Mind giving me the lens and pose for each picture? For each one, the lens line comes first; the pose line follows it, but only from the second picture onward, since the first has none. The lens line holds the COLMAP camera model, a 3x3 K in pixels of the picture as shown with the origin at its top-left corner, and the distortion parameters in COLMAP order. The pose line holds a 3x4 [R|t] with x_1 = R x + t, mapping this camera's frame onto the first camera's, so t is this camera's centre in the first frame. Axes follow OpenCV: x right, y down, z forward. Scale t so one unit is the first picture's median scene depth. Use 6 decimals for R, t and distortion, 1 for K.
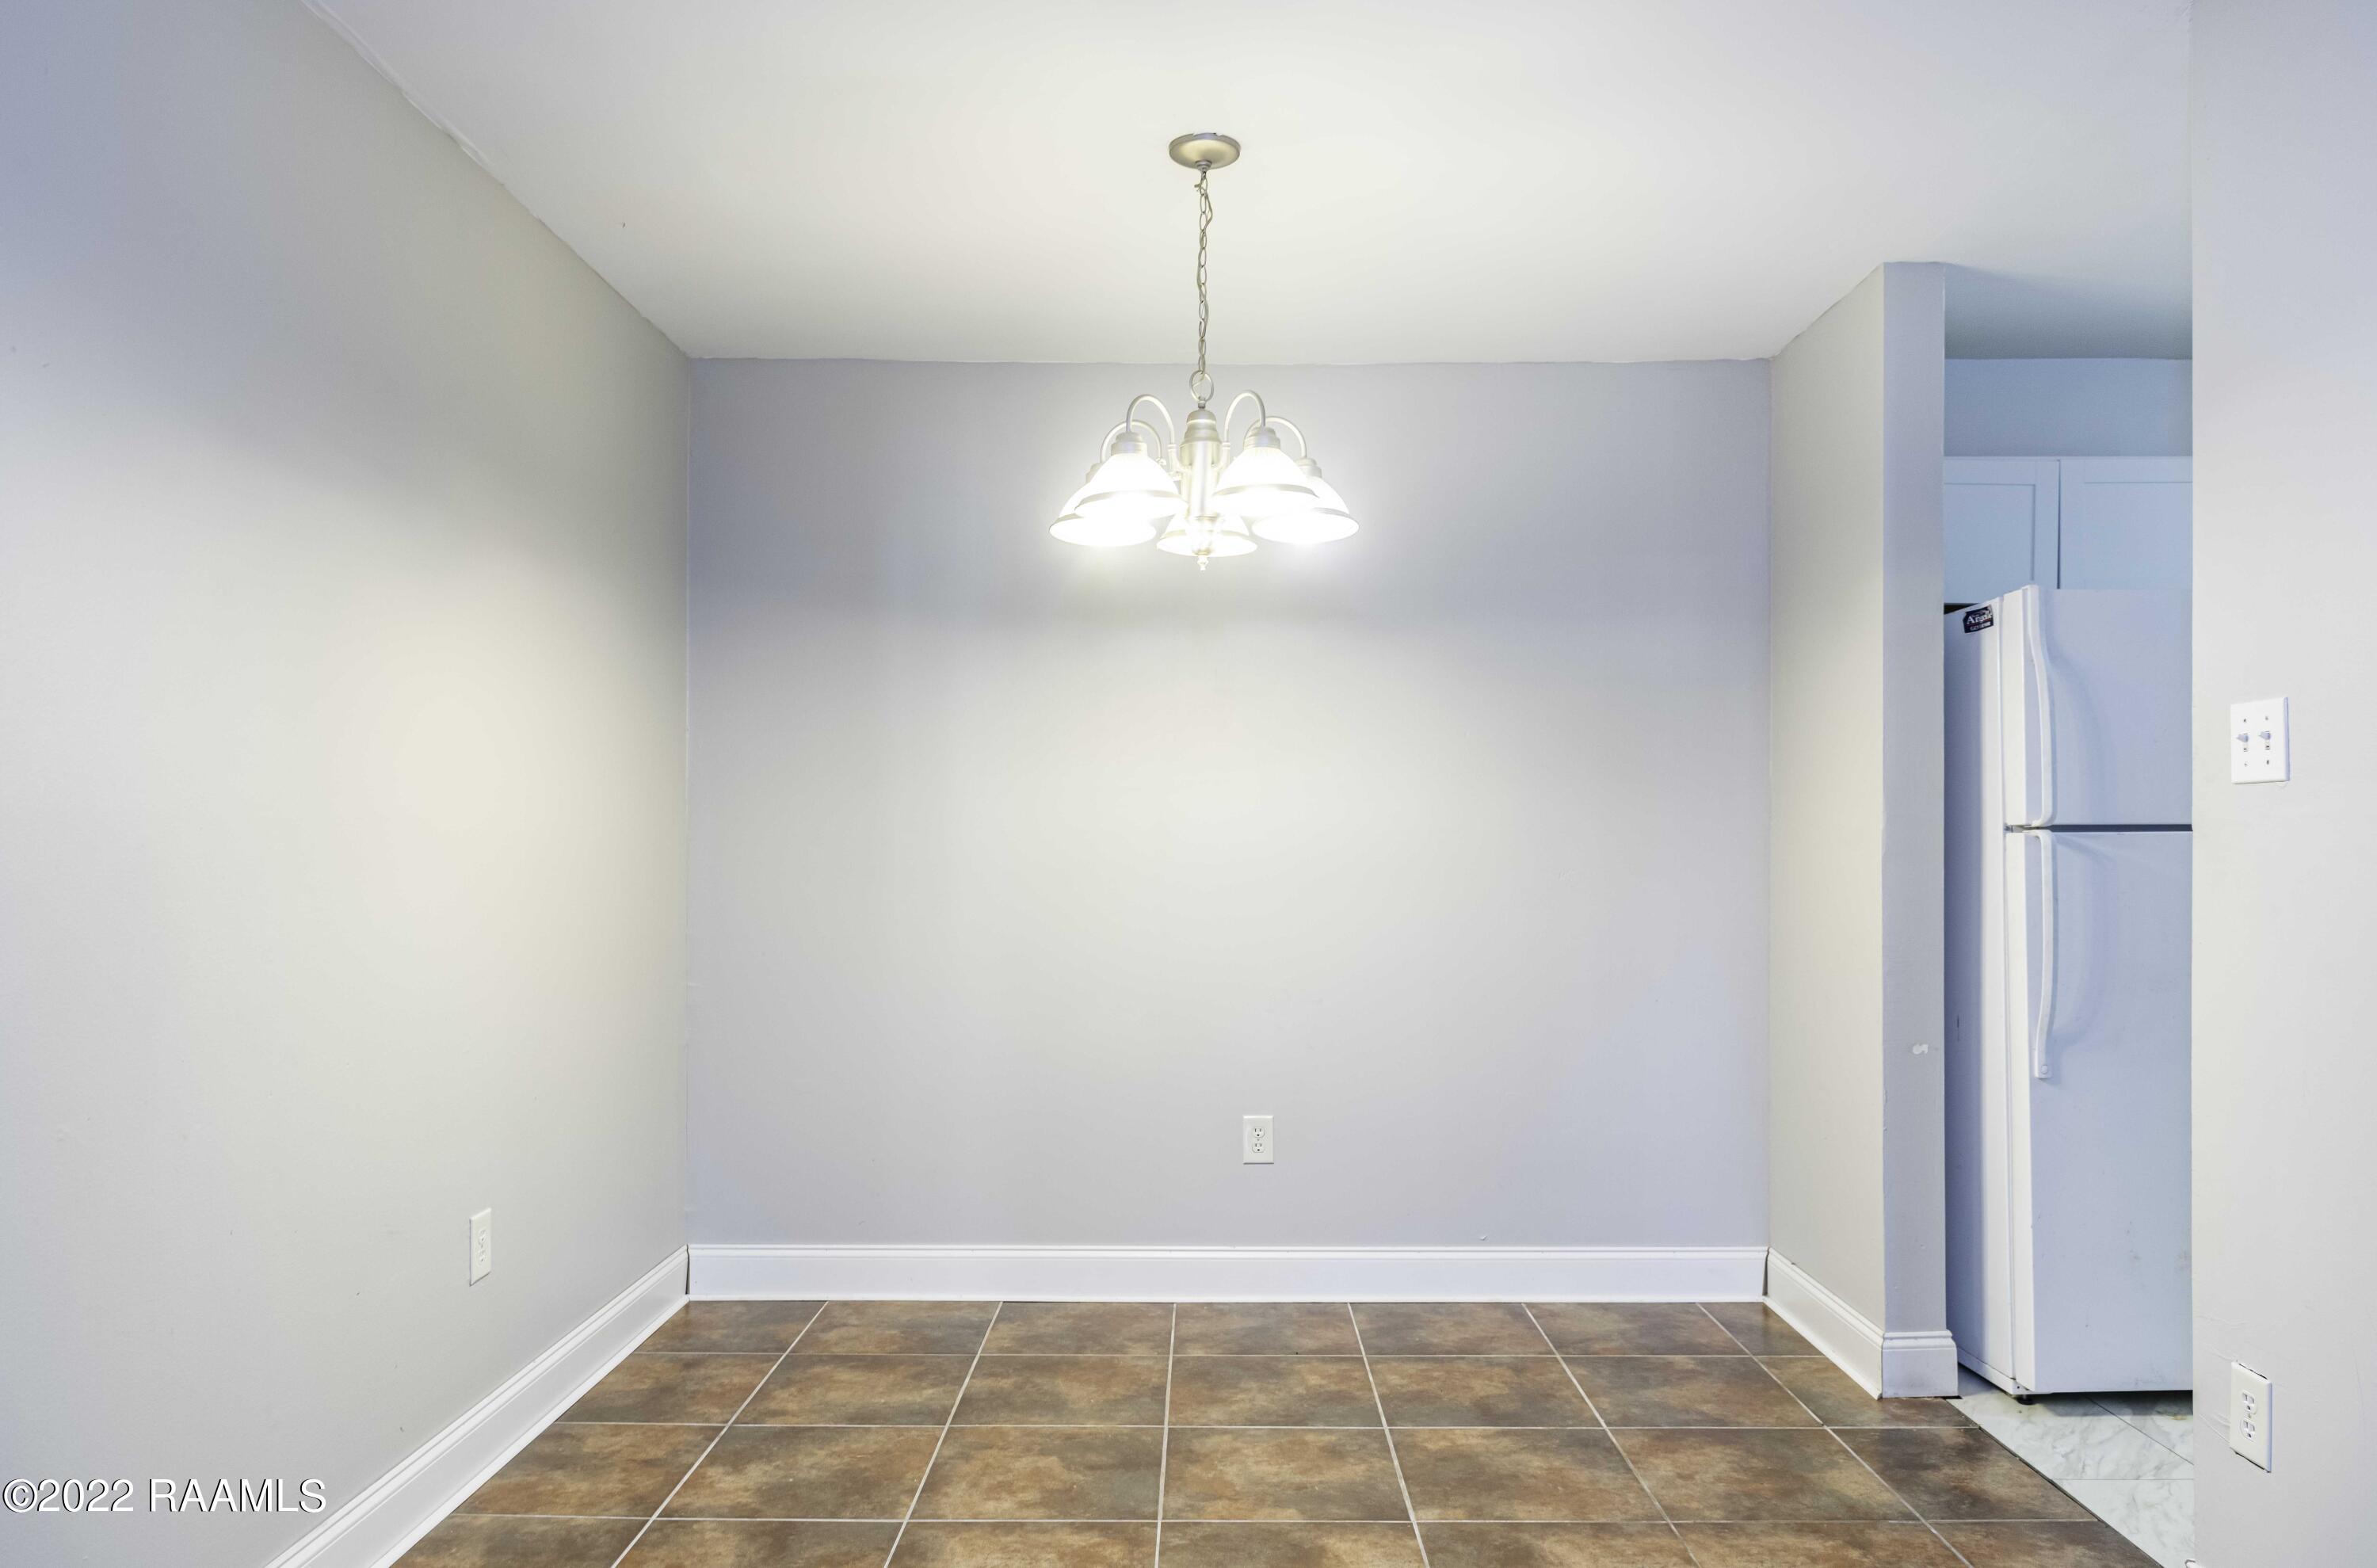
lens RADIAL K [[1583.1, 0, 1188.5], [0, 1583.1, 784.0], [0, 0, 1]] dist [0.002151, -0.001630]
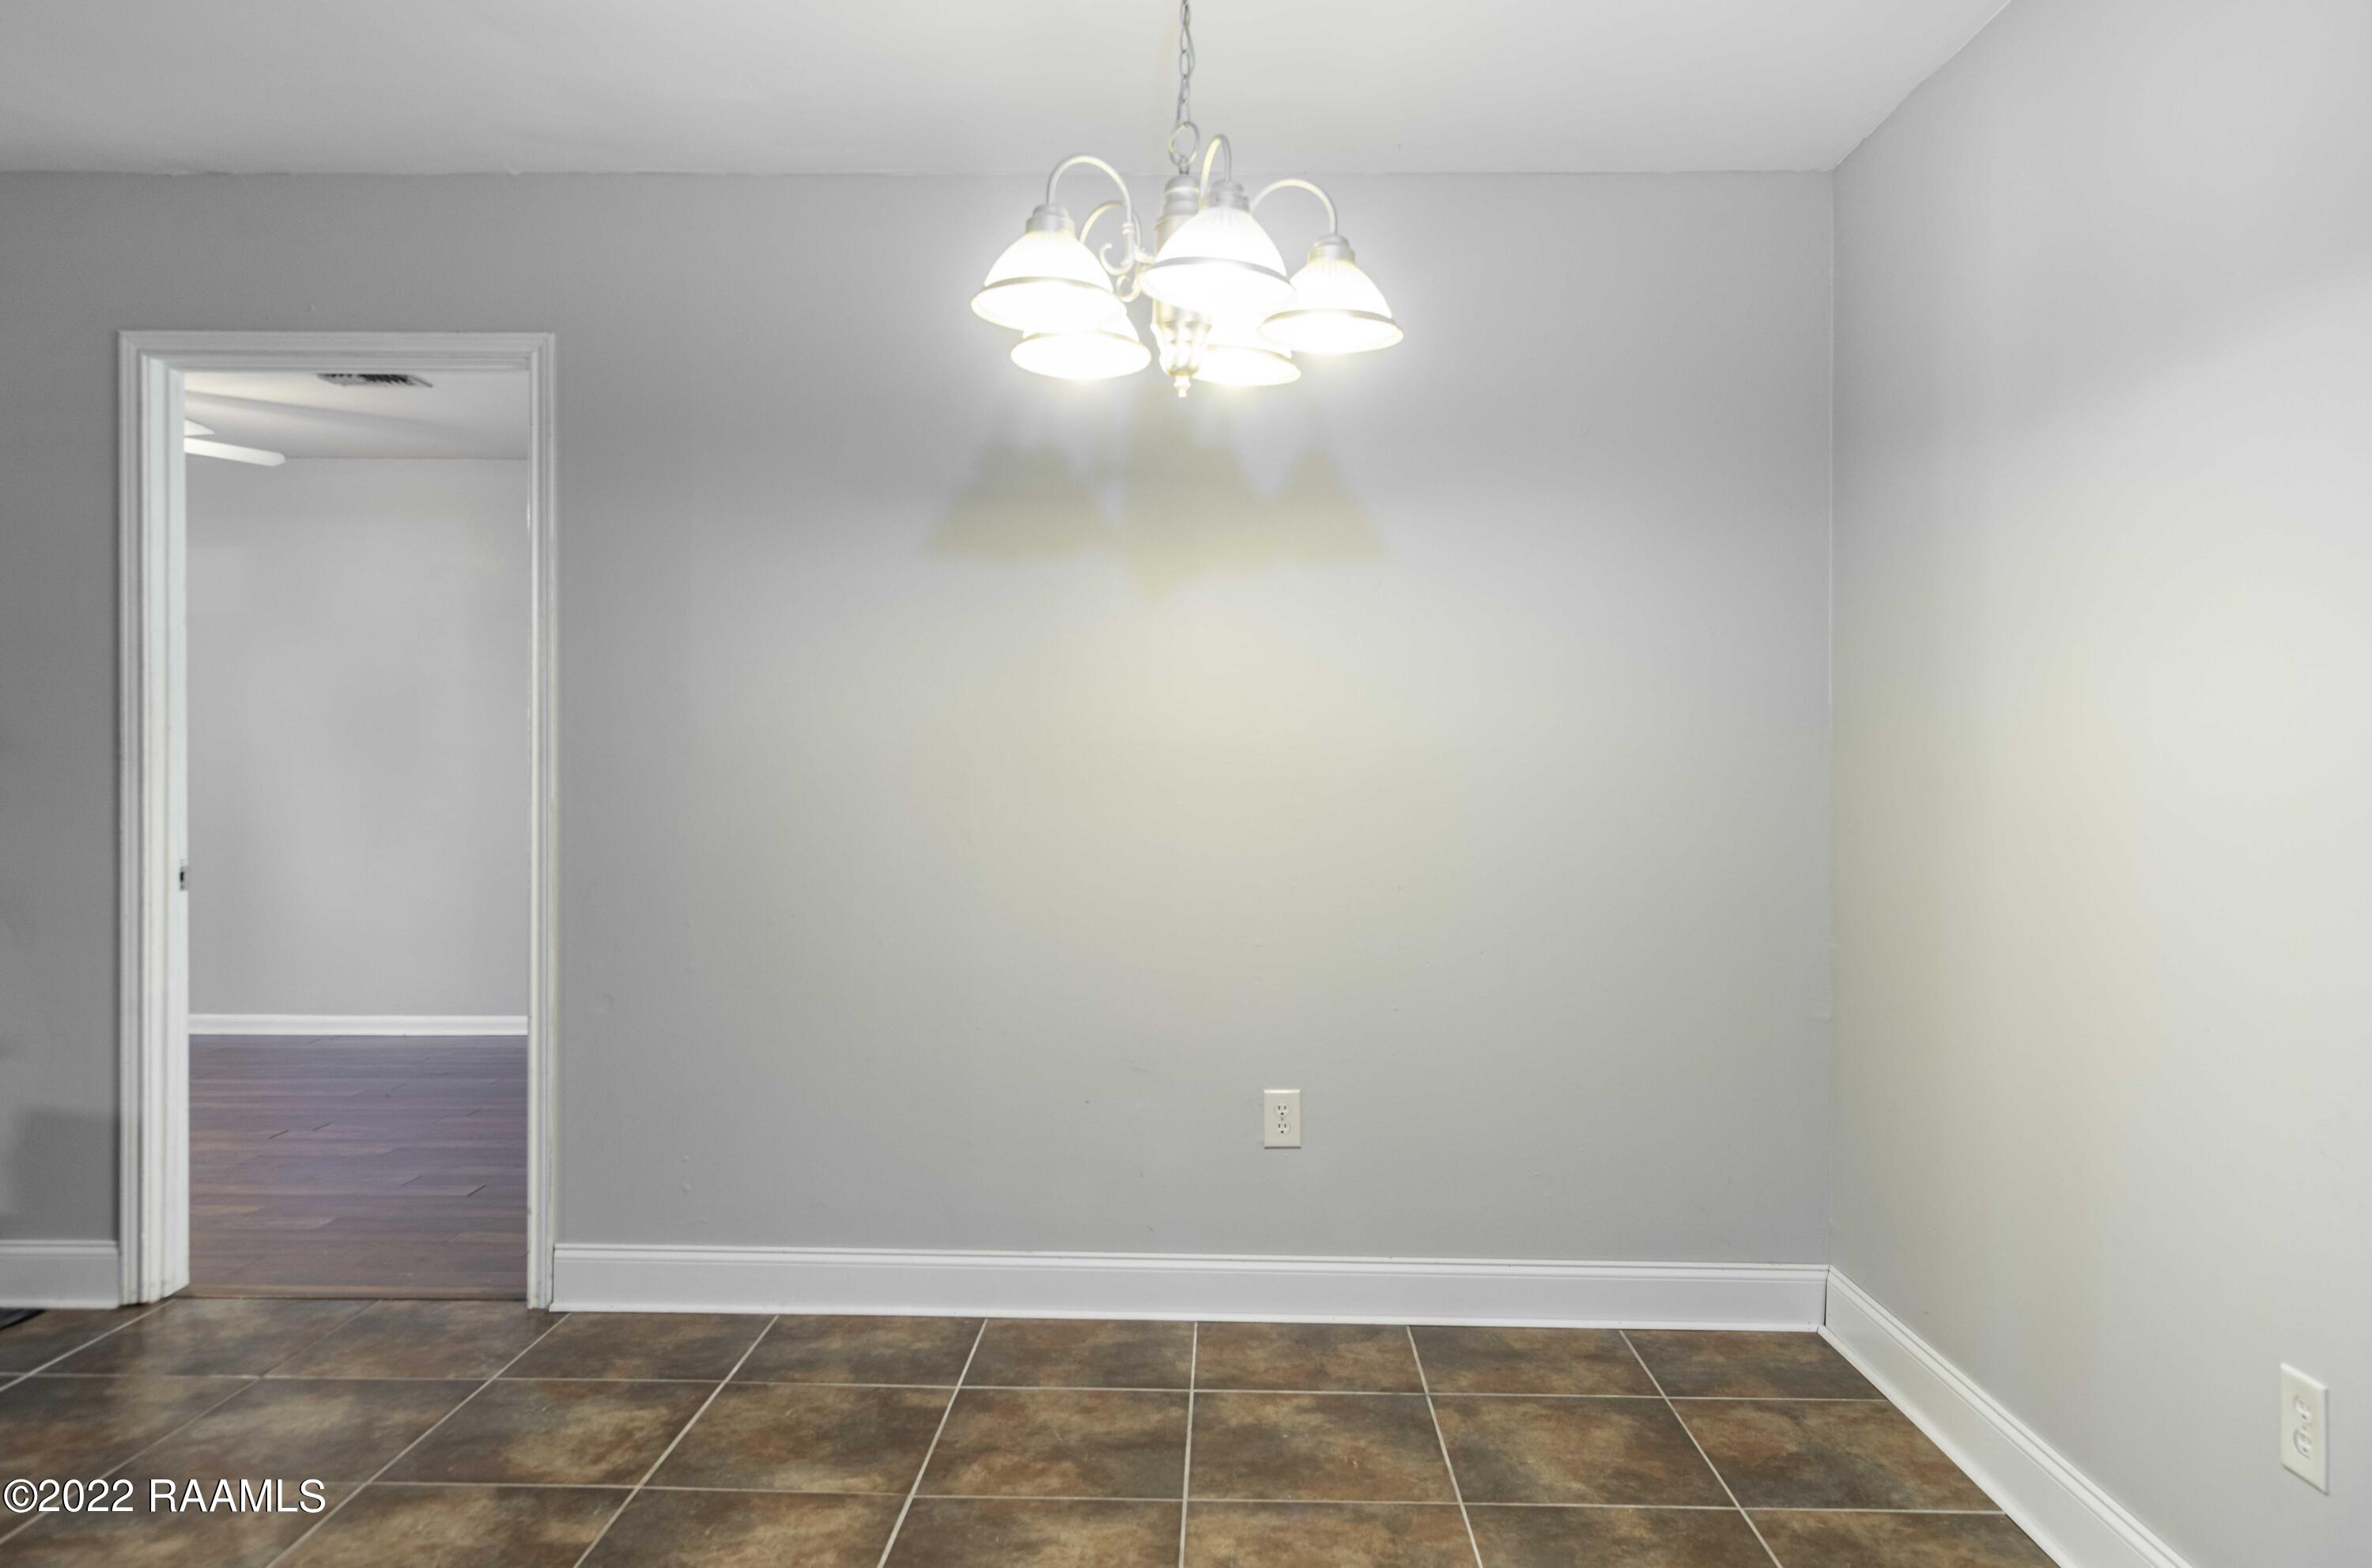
lens RADIAL K [[1579.9, 0, 1186.0], [0, 1579.9, 784.0], [0, 0, 1]] dist [0.002151, -0.001630]
pose [[-0.010745, 0.014798, -0.999833, 0.648539], [0.030742, 0.999423, 0.014461, 0.026966], [0.999470, -0.030581, -0.011194, 0.891505]]
